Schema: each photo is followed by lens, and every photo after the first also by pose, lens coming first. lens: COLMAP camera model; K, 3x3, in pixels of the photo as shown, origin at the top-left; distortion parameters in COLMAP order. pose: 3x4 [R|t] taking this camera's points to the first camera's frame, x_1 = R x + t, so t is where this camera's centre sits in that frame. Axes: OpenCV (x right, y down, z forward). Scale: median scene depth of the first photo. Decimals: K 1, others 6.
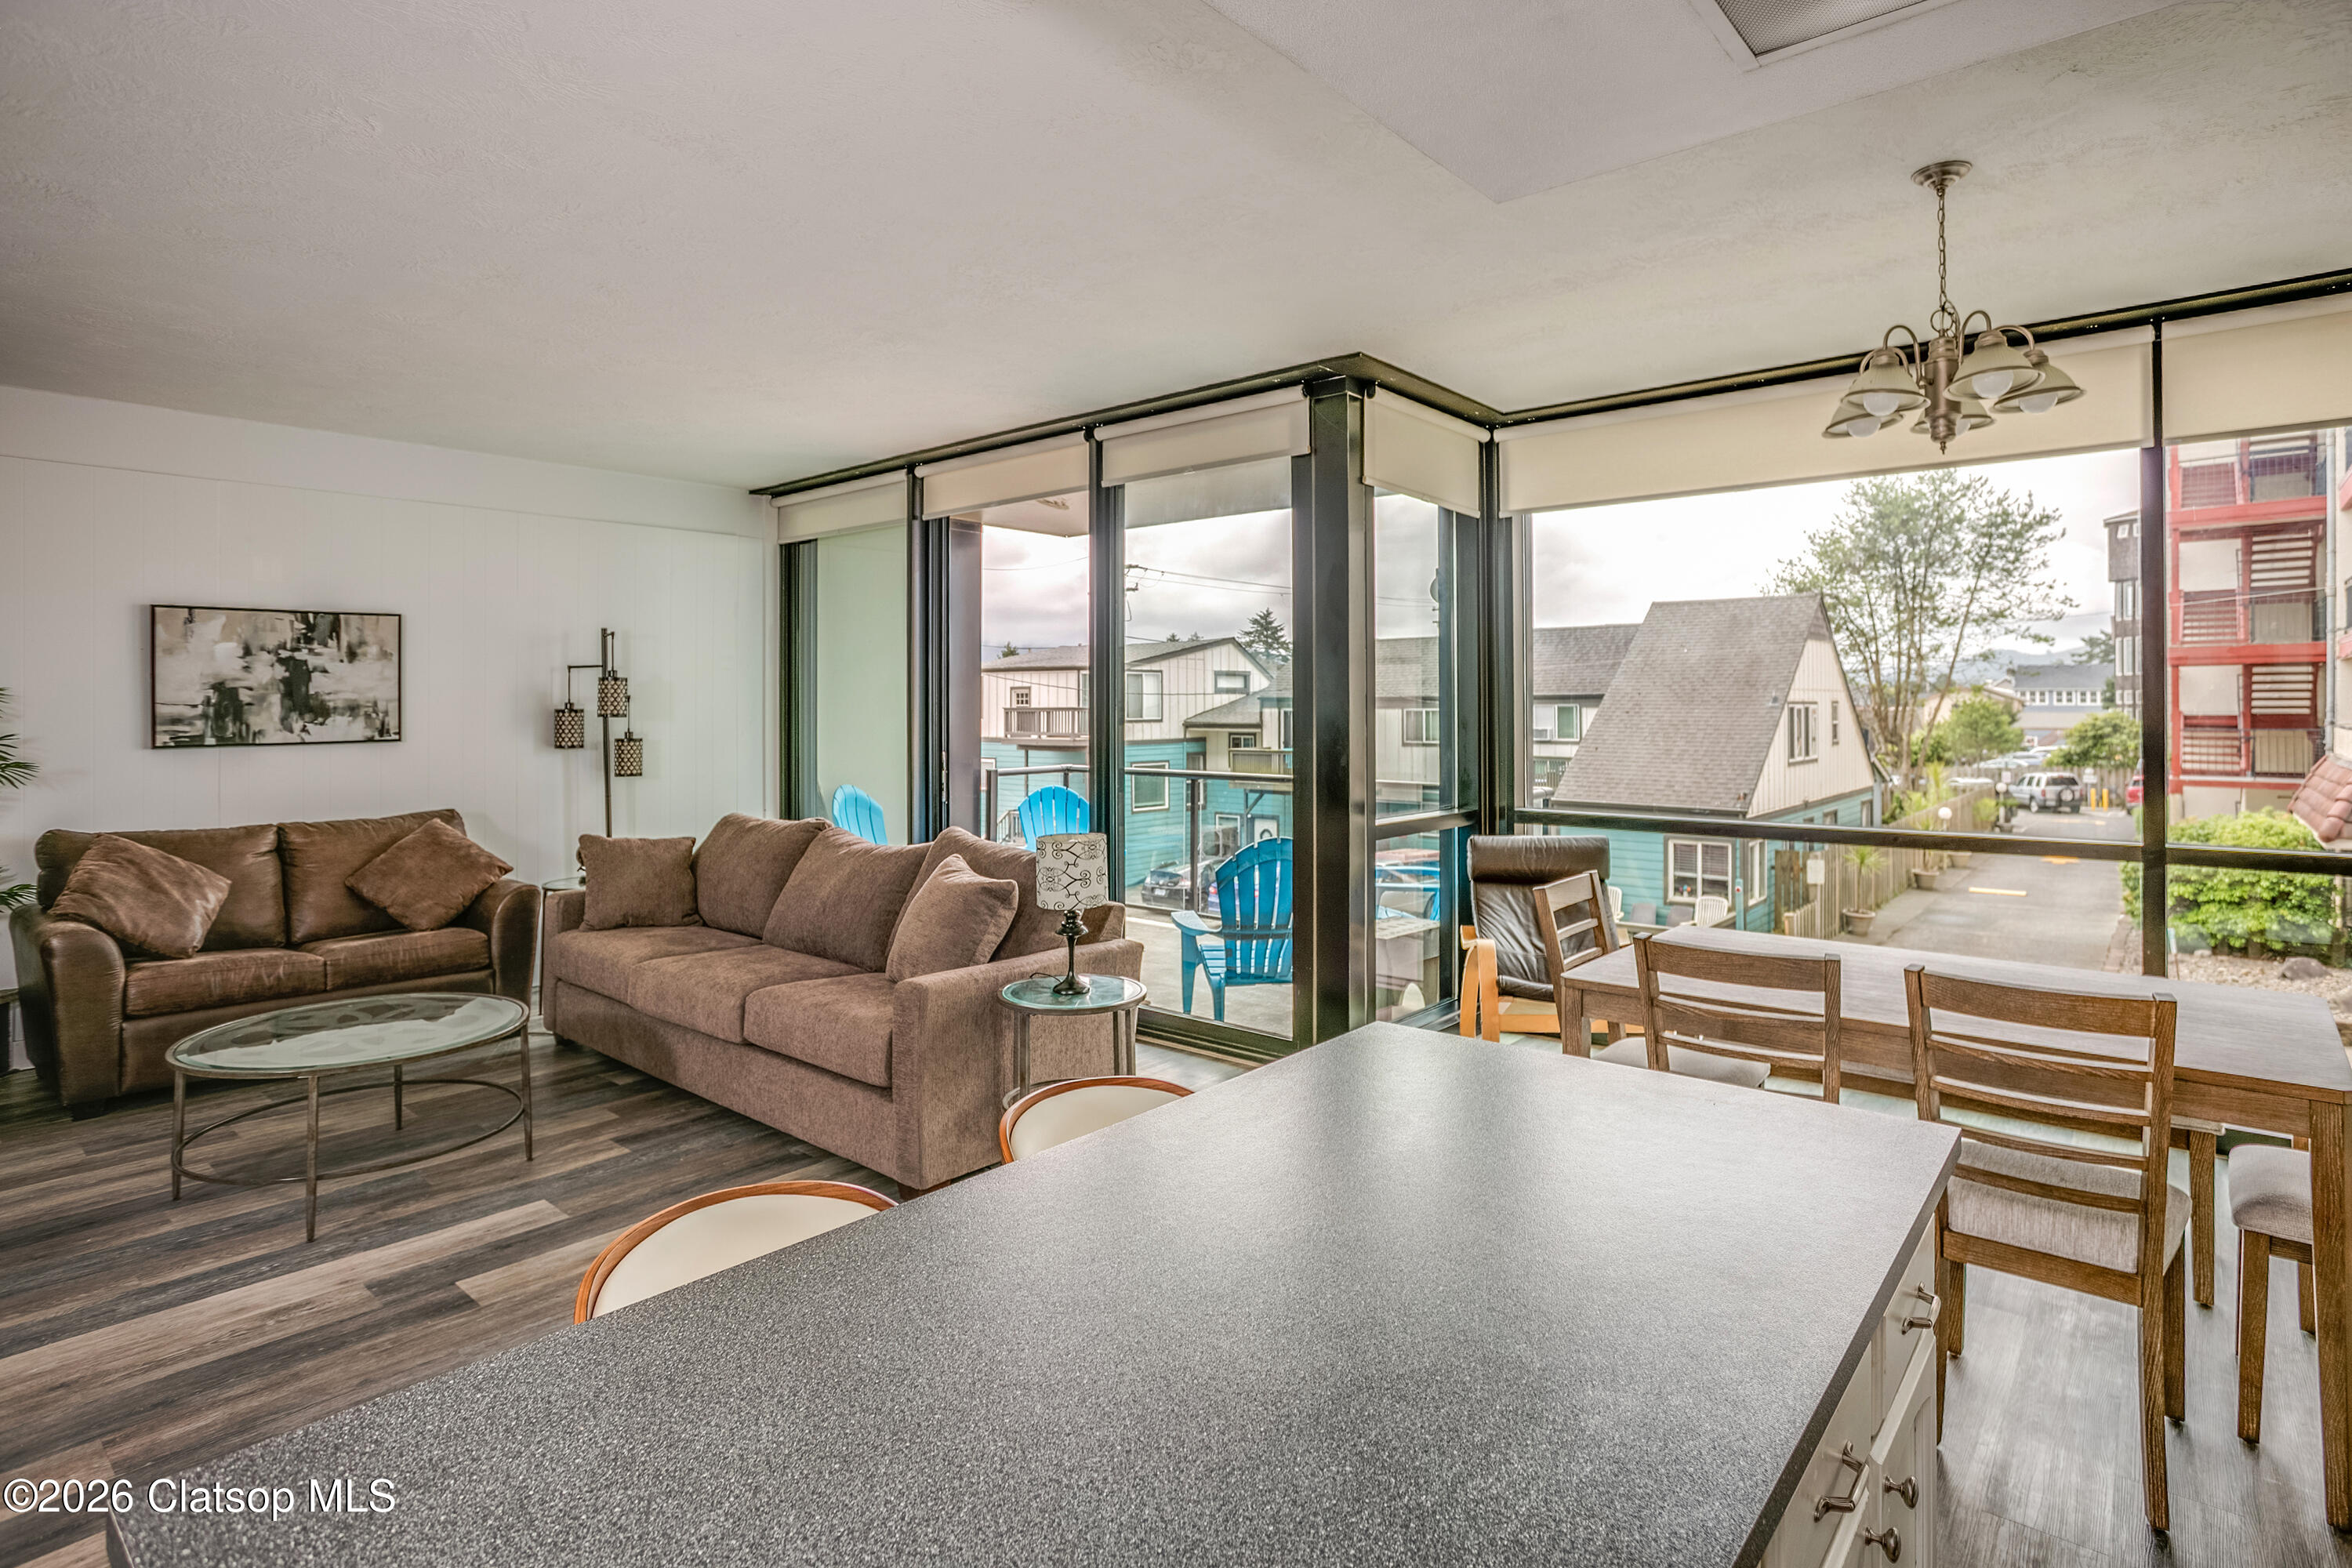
lens RADIAL K [[1207.6, 0, 1221.3], [0, 1207.6, 690.8], [0, 0, 1]] dist [-0.053028, 0.021722]
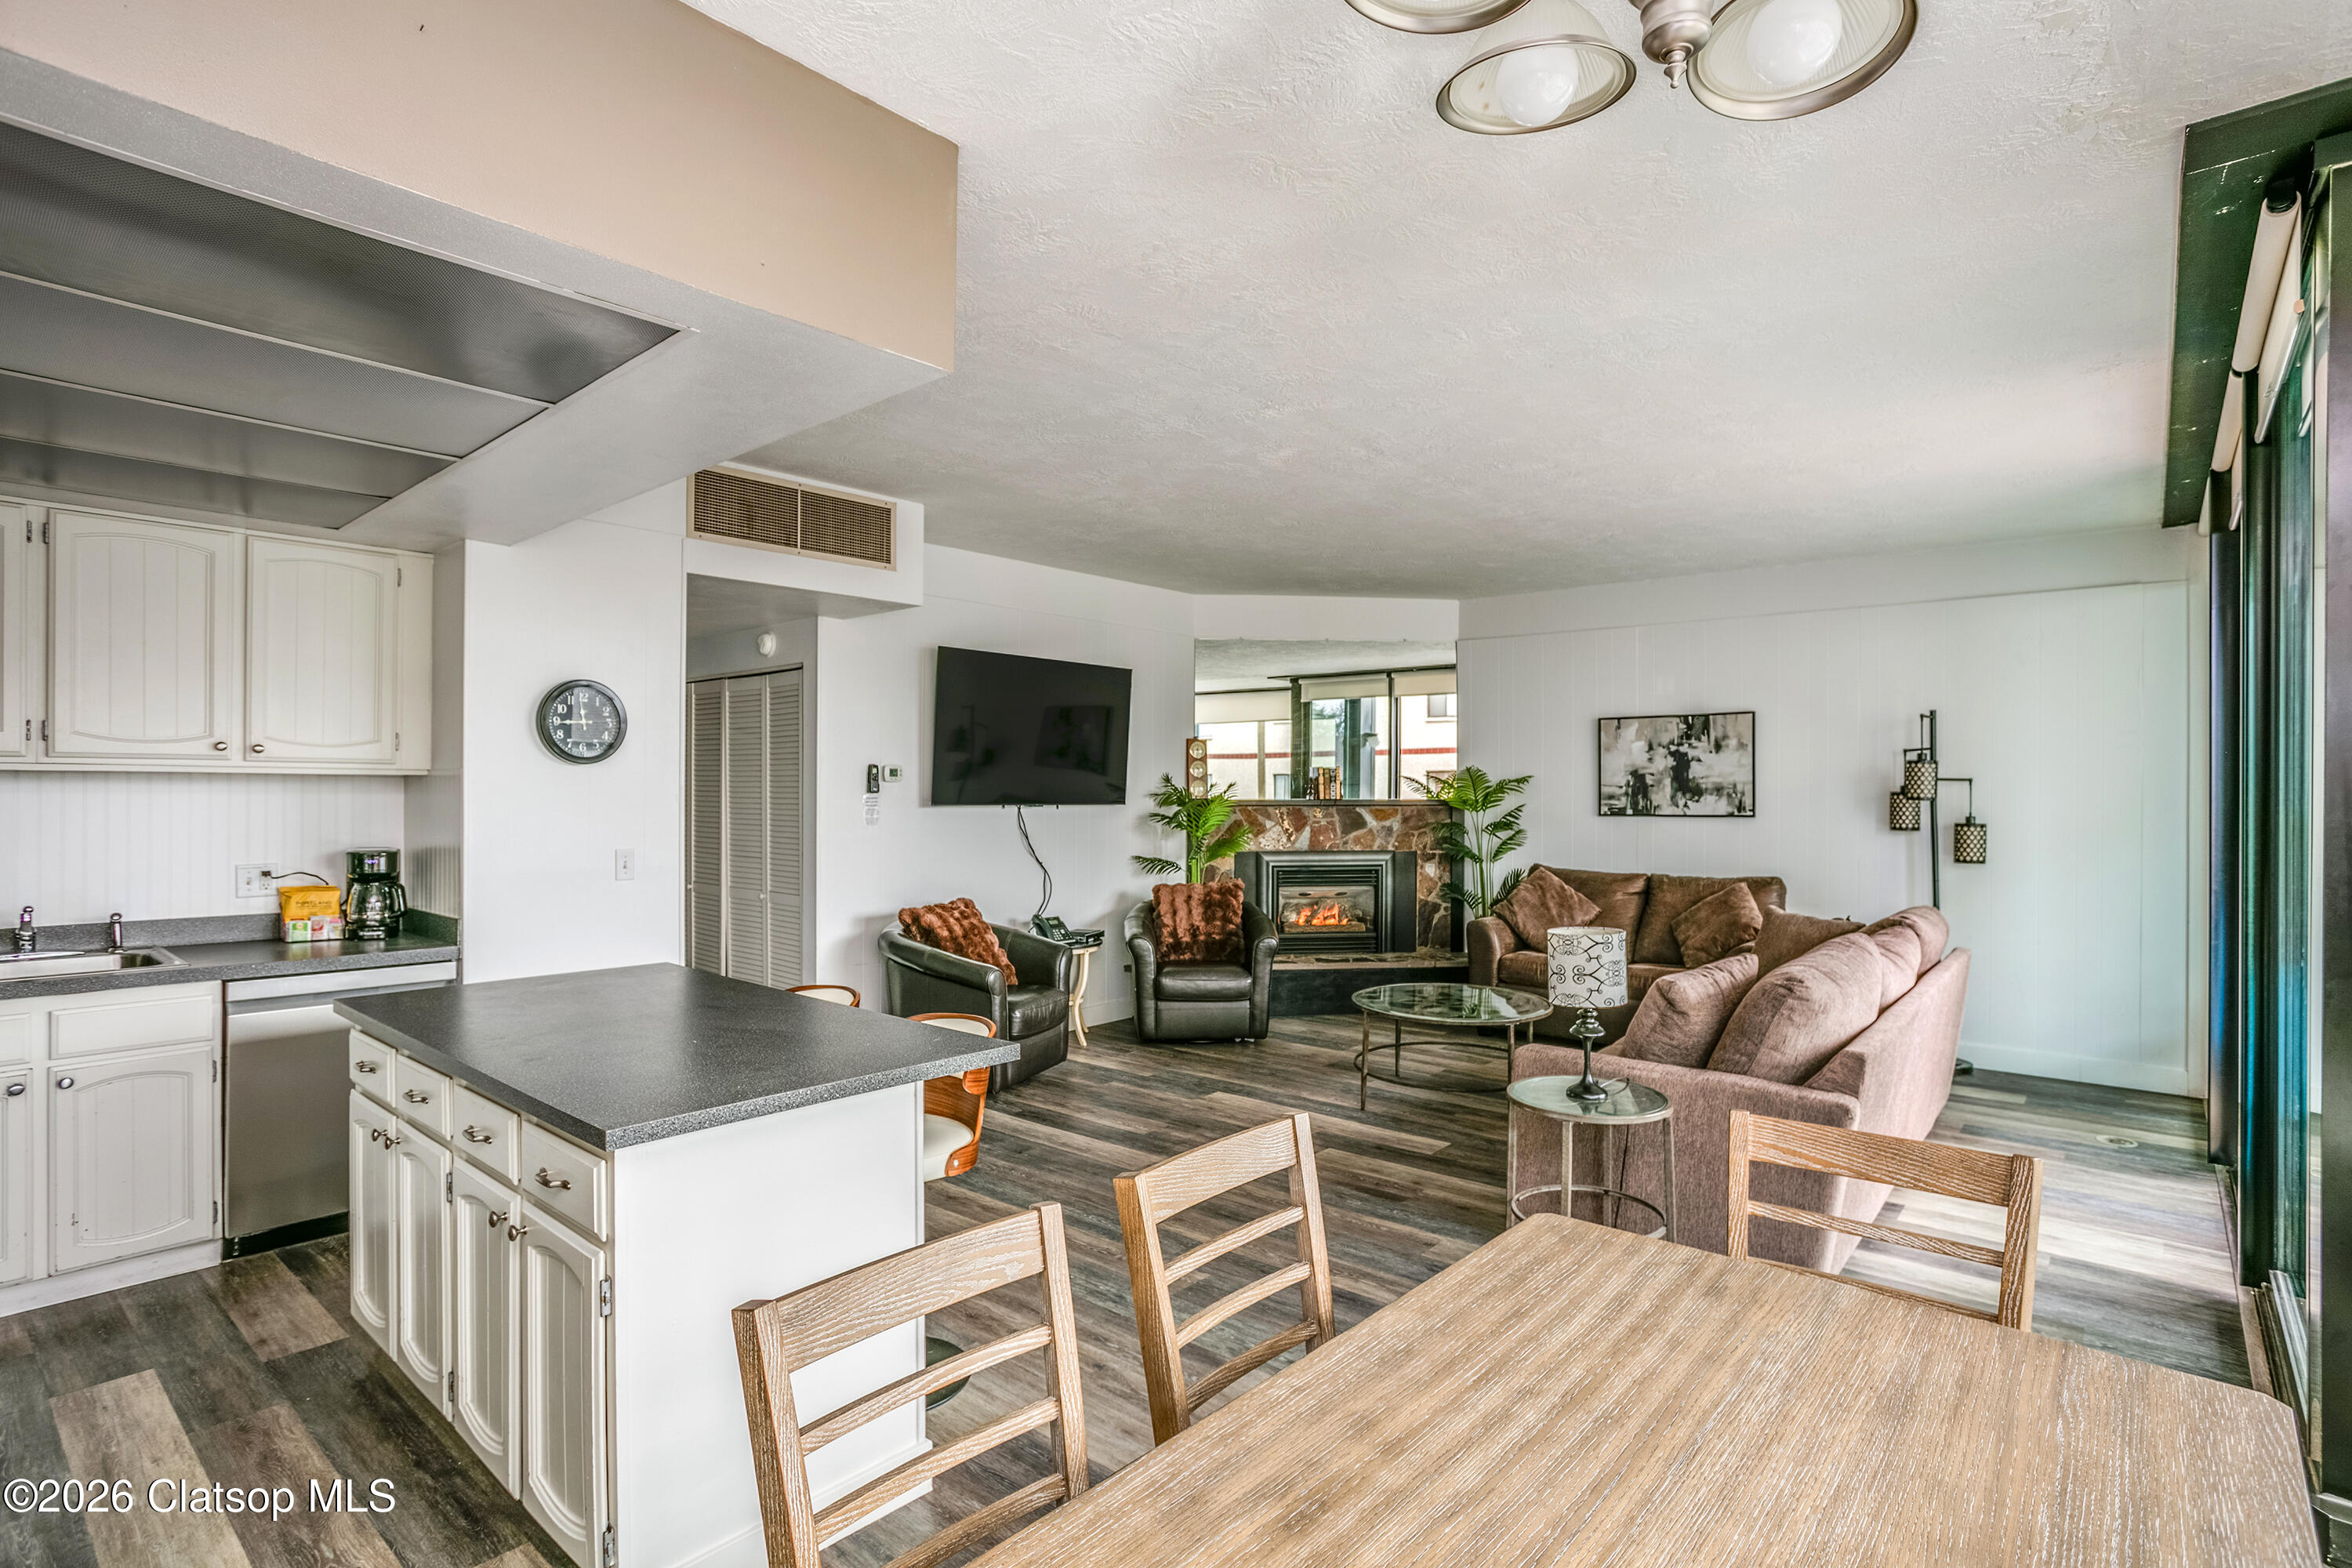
lens RADIAL K [[1188.6, 0, 1207.9], [0, 1188.6, 791.4], [0, 0, 1]] dist [-0.039670, 0.000121]
pose [[0.001226, 0.010196, -0.999947, 0.527669], [0.002816, 0.999944, 0.010199, 0.002350], [0.999995, -0.002828, 0.001197, 0.466068]]
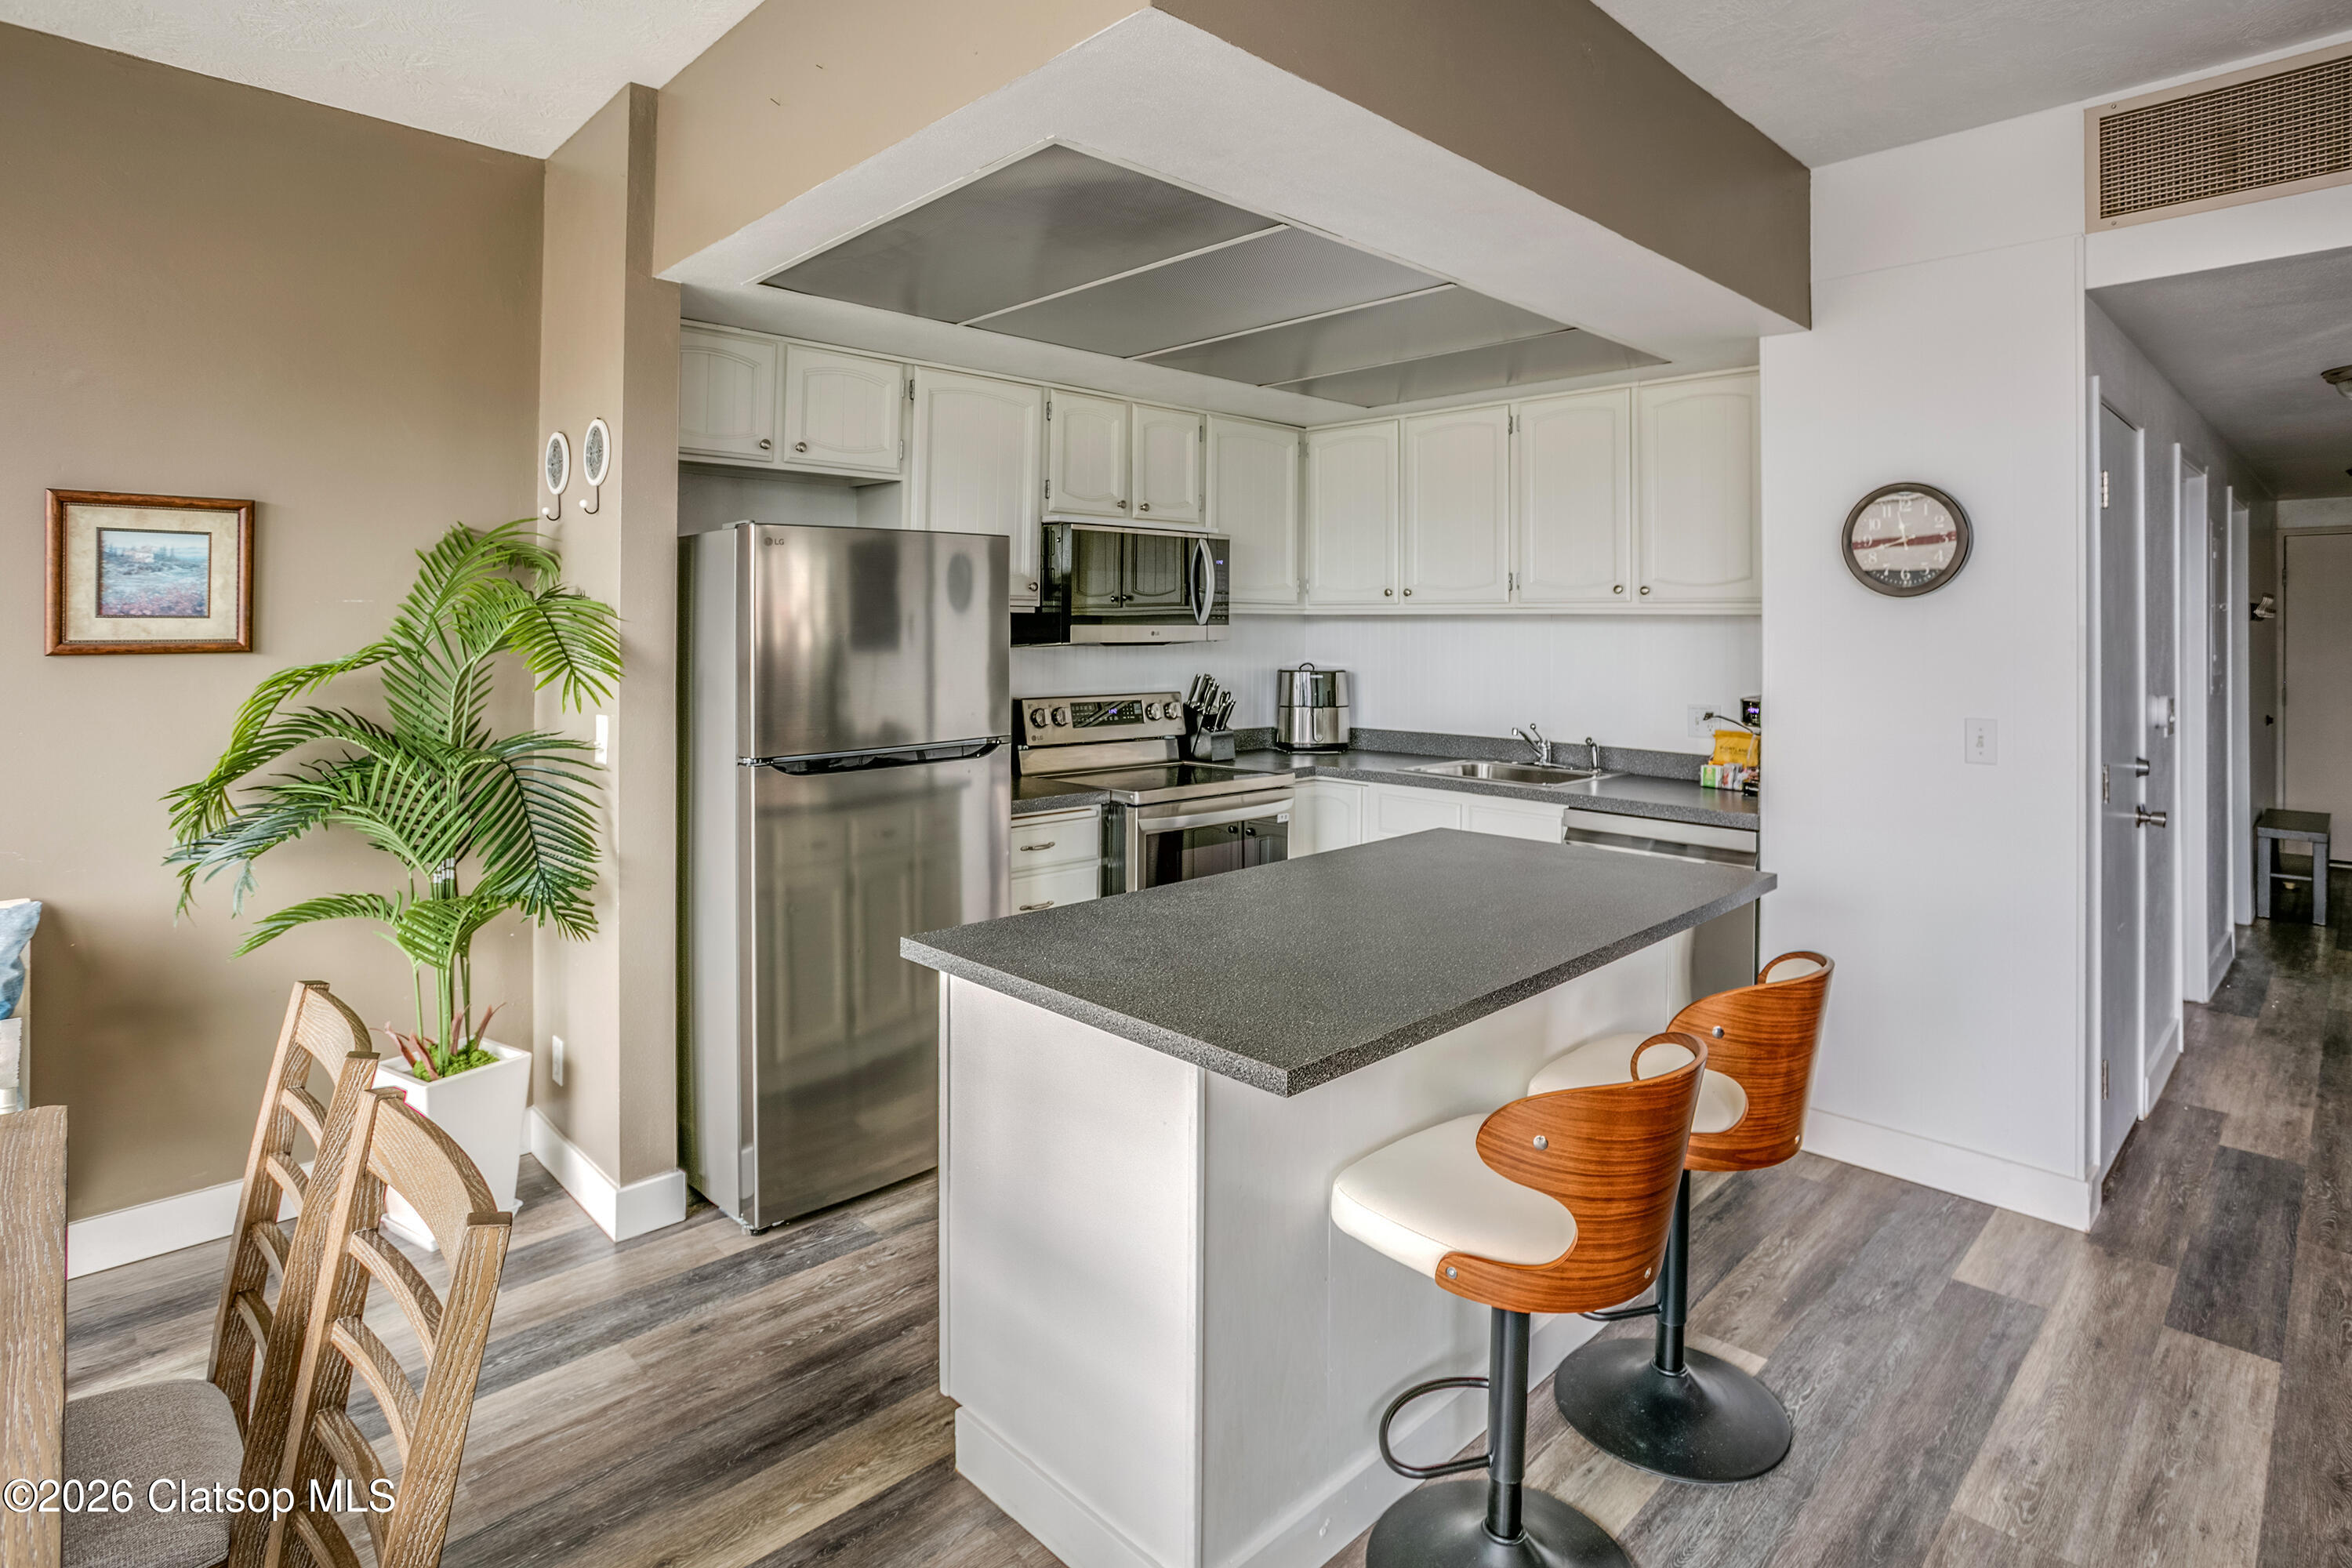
lens RADIAL K [[1207.6, 0, 1138.4], [0, 1207.6, 619.1], [0, 0, 1]] dist [-0.053028, 0.021722]
pose [[-0.991616, 0.000293, 0.129216, 0.047545], [-0.000687, 0.999971, -0.007533, 0.005935], [-0.129214, -0.007558, -0.991588, 0.668610]]
